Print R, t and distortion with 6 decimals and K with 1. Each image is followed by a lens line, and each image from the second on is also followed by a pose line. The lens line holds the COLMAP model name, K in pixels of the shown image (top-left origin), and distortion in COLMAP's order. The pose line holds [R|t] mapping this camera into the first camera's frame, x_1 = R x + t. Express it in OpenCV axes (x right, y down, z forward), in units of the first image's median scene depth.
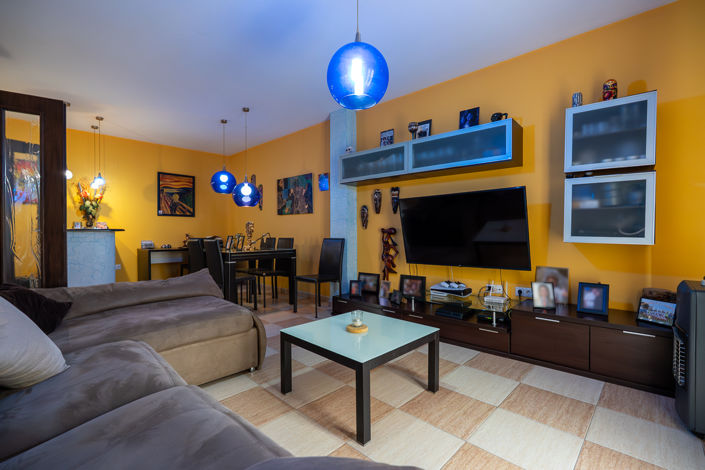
lens RADIAL K [[310.3, 0, 356.4], [0, 310.3, 233.9], [0, 0, 1]] dist [-0.004202, 0.000586]
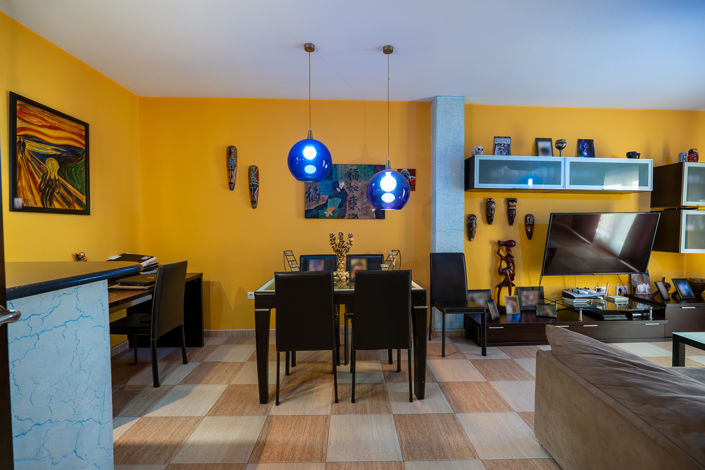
lens RADIAL K [[310.3, 0, 356.4], [0, 310.3, 233.9], [0, 0, 1]] dist [-0.004202, 0.000586]
pose [[0.706280, -0.013117, 0.707811, -0.760162], [0.000539, 0.999838, 0.017991, -0.047223], [-0.707933, -0.012325, 0.706172, 0.553644]]
